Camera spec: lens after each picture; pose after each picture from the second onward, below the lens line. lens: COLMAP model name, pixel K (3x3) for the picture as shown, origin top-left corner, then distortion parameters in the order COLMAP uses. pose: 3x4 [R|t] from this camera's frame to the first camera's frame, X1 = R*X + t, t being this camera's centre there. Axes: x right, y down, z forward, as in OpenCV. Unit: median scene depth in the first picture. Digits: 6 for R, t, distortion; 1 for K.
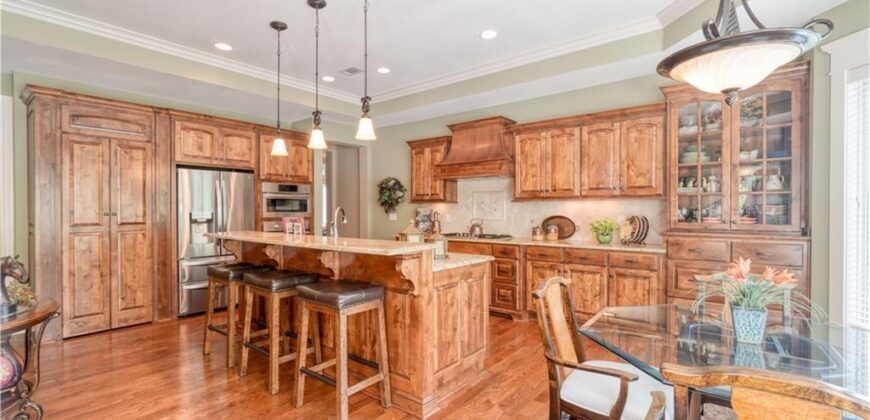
lens RADIAL K [[385.4, 0, 418.0], [0, 385.4, 213.7], [0, 0, 1]] dist [-0.004375, 0.000149]
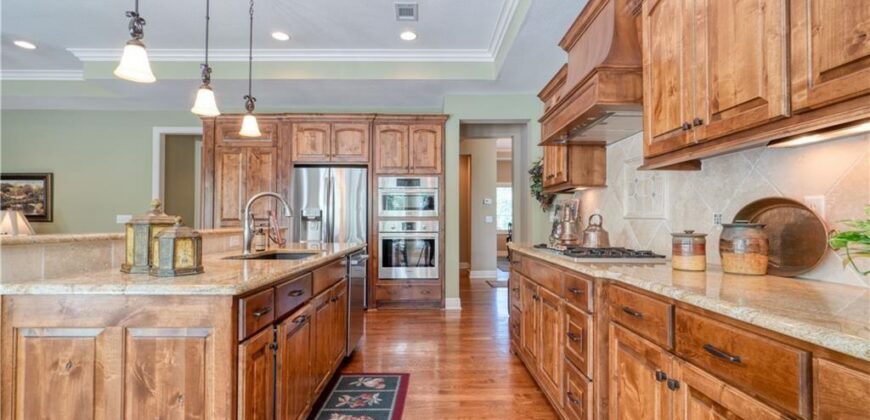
lens RADIAL K [[385.4, 0, 433.9], [0, 385.4, 212.5], [0, 0, 1]] dist [-0.004375, 0.000149]
pose [[0.656260, -0.013616, -0.754412, 0.425510], [-0.010065, 0.999590, -0.026796, 0.028880], [0.754468, 0.025179, 0.655854, 0.598160]]
